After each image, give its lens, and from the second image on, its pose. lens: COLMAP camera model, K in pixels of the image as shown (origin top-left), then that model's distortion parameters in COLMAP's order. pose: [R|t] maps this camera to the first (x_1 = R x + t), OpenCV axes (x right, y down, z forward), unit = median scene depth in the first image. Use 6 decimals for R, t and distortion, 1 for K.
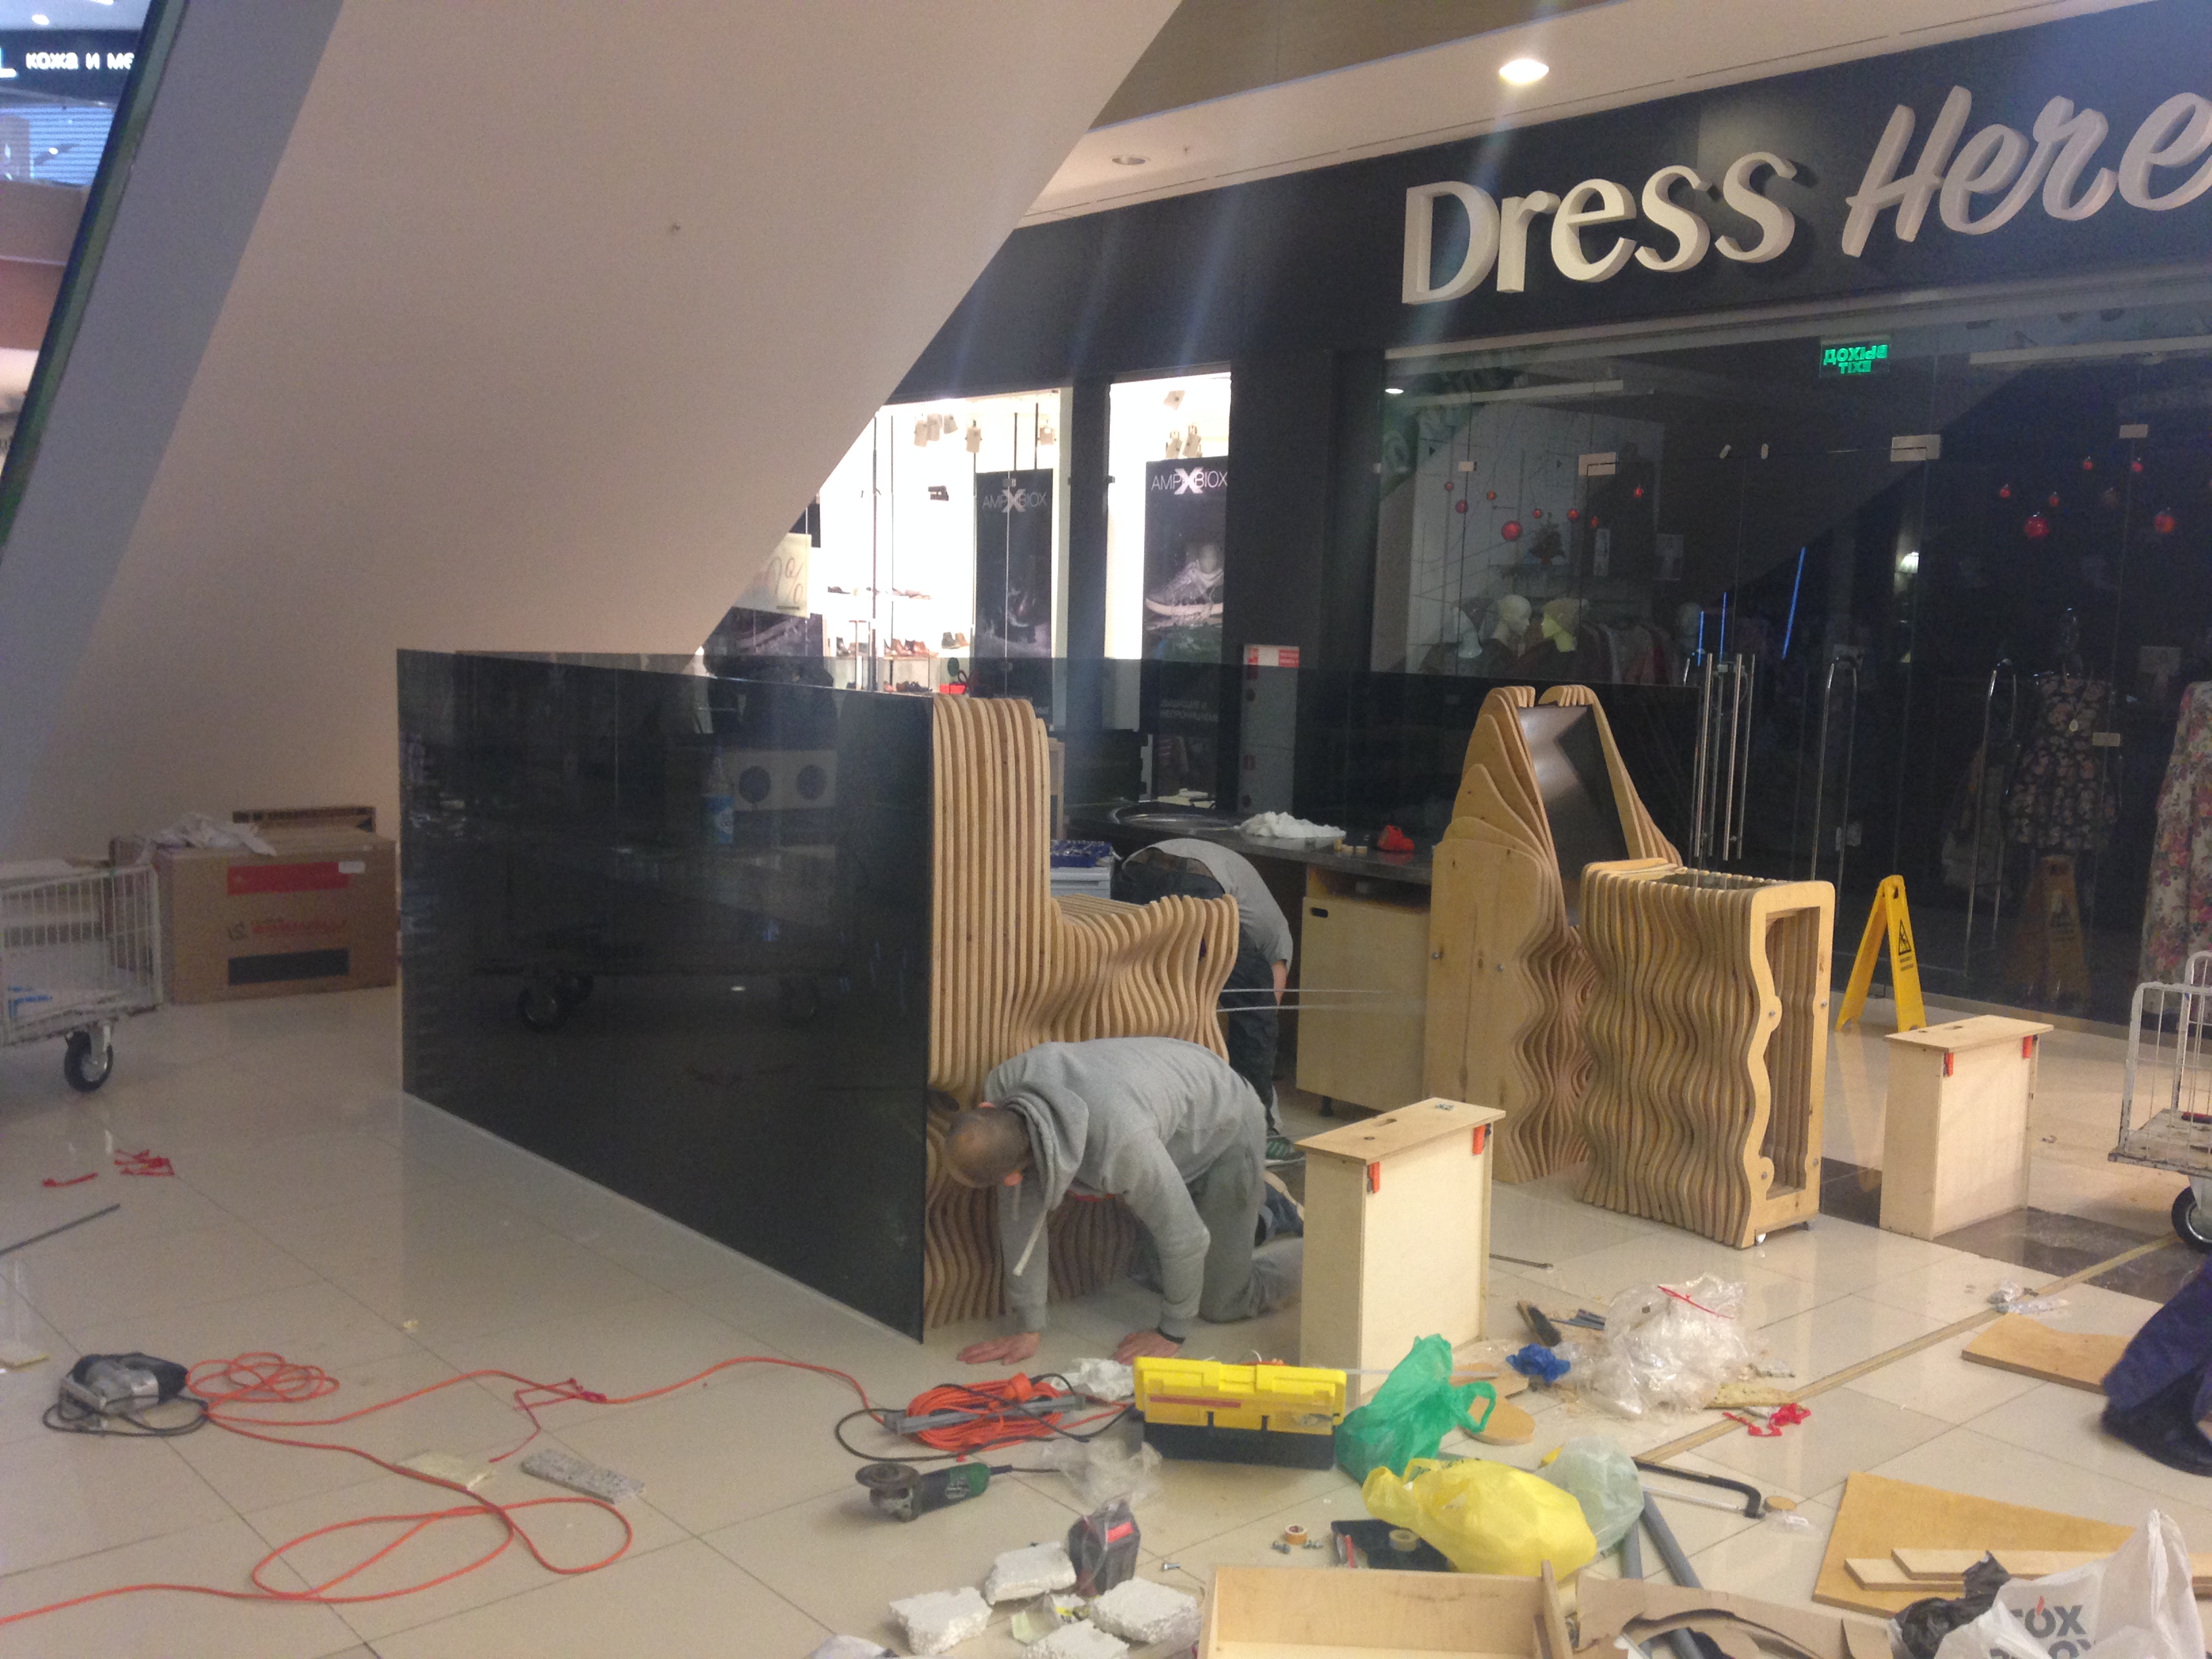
lens RADIAL K [[2032.7, 0, 1151.8], [0, 2032.7, 828.6], [0, 0, 1]] dist [0.071711, 0.000000]
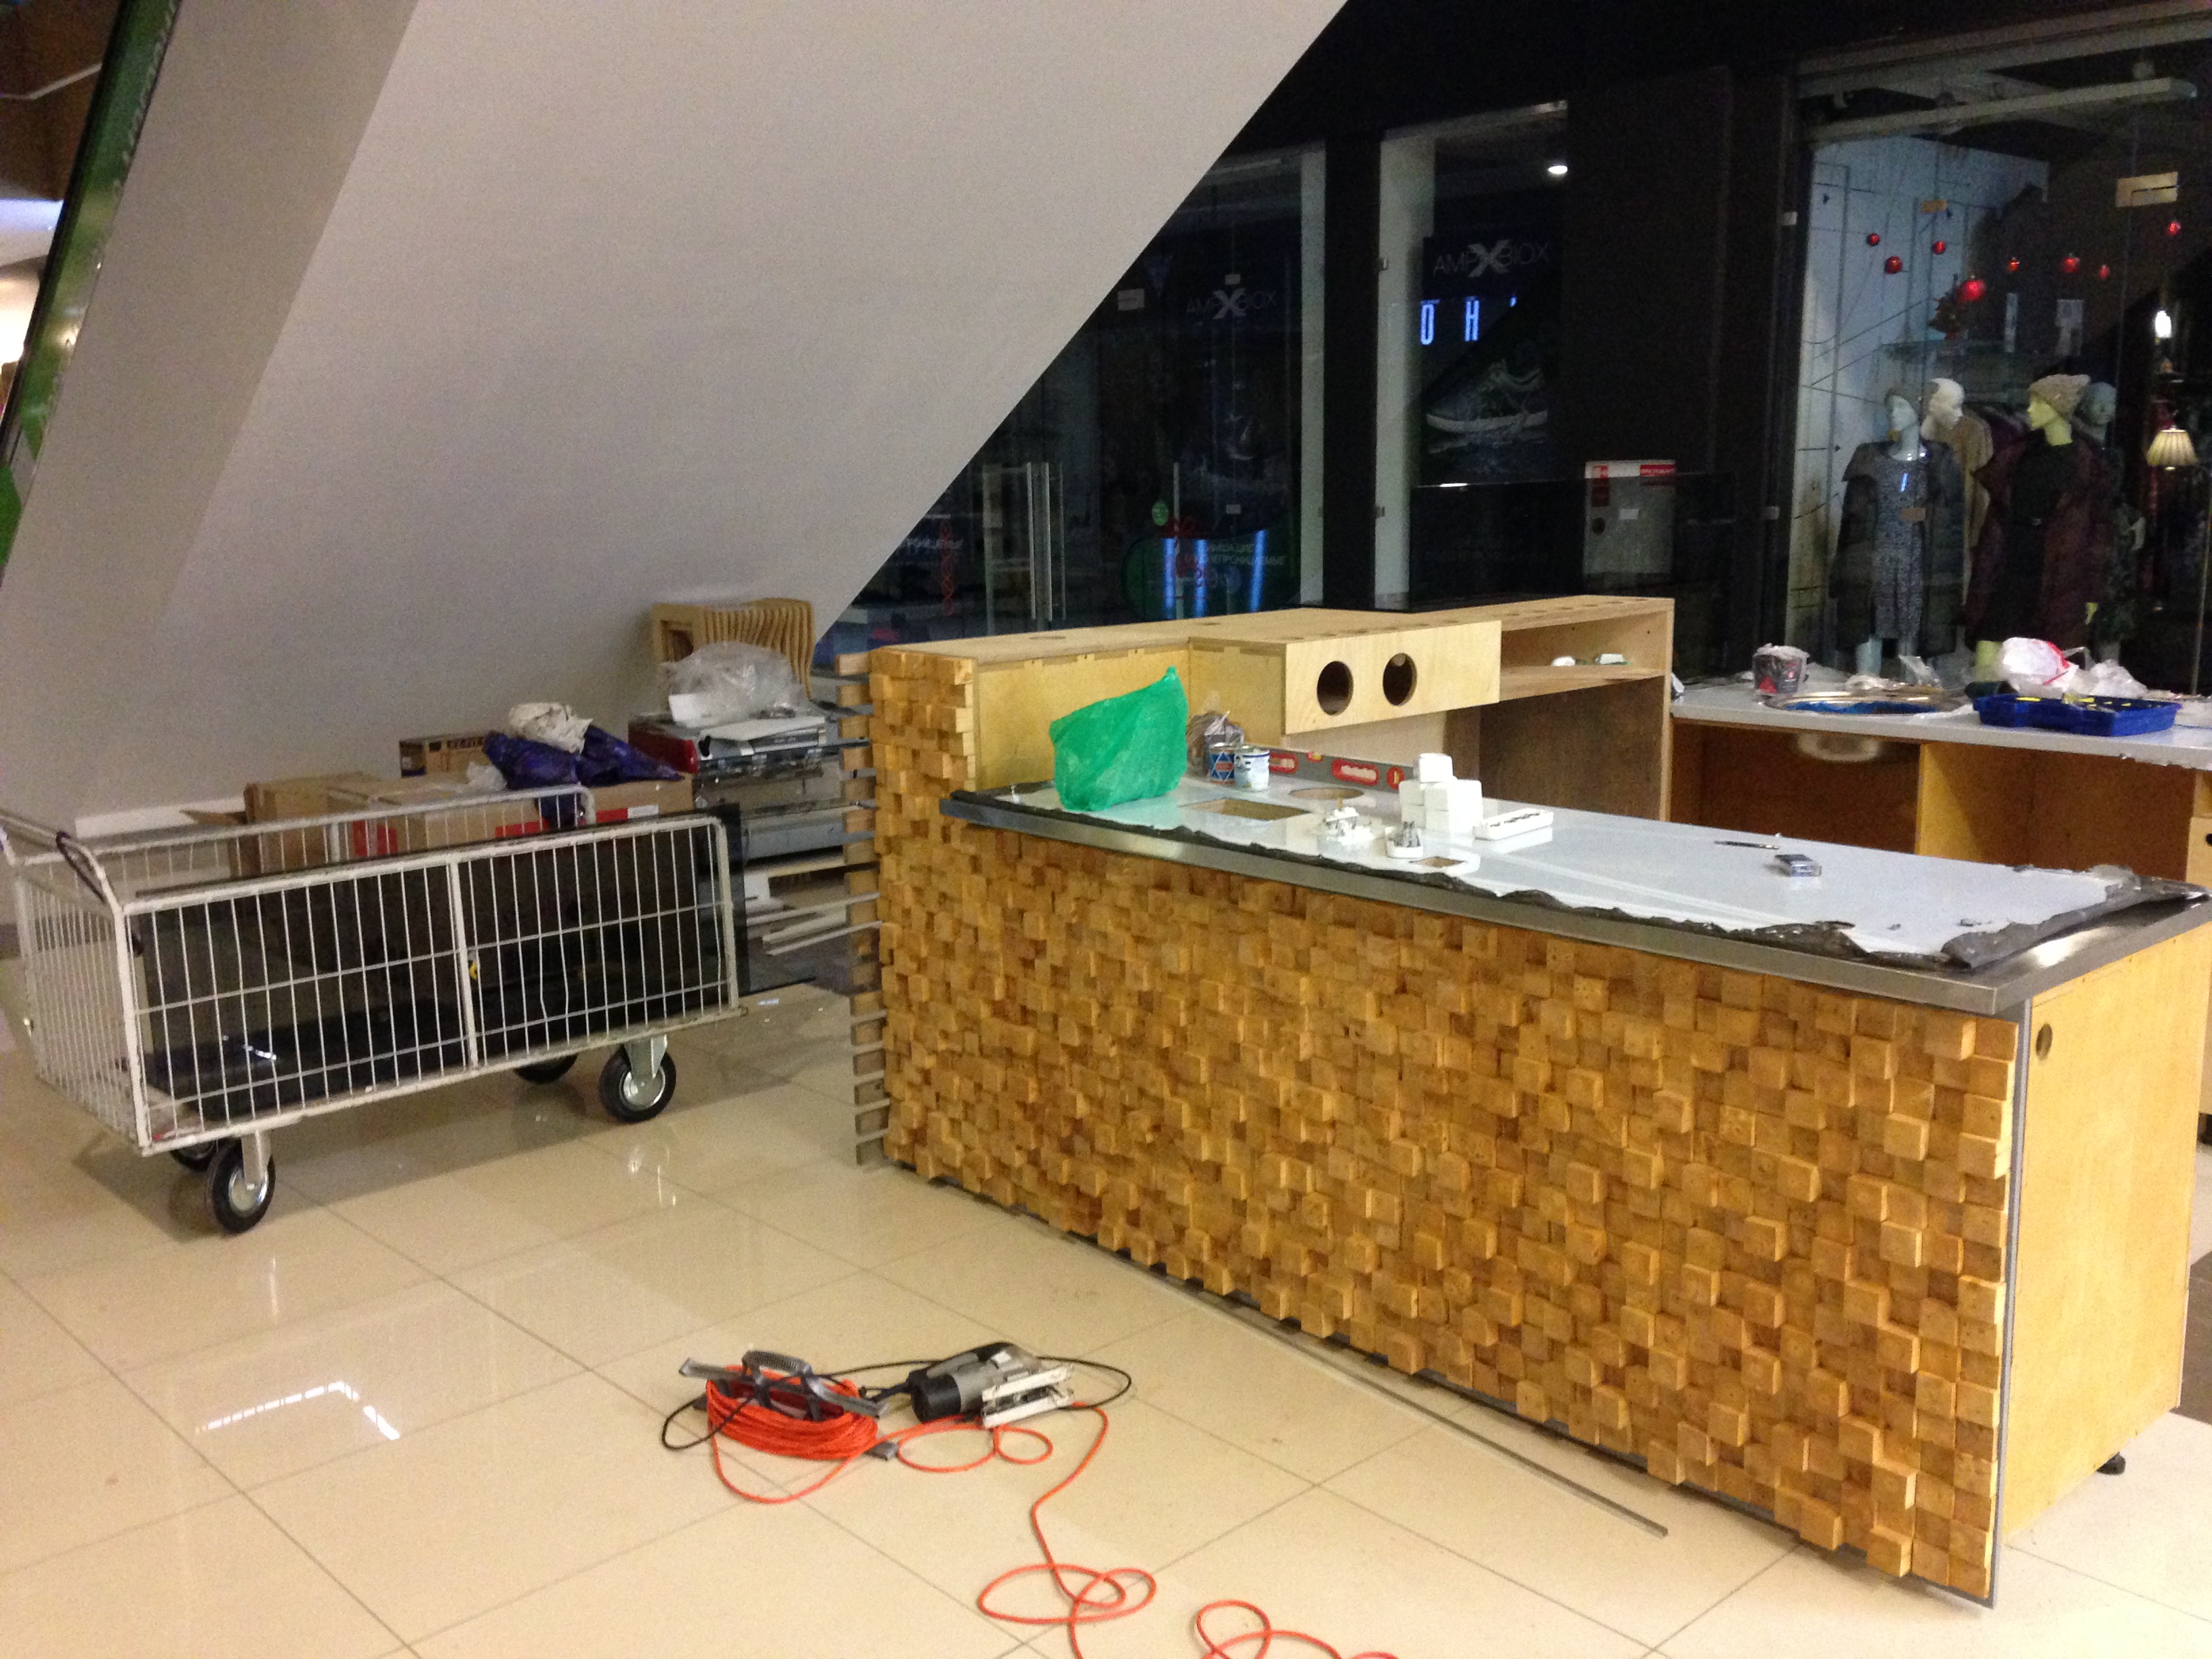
lens RADIAL K [[2032.7, 0, 1120.2], [0, 2032.7, 840.0], [0, 0, 1]] dist [0.071711, 0.000000]
pose [[0.998871, -0.047368, 0.003557, -0.144976], [0.046952, 0.995903, 0.077284, -0.013483], [-0.007204, -0.077030, 0.997003, 0.191584]]
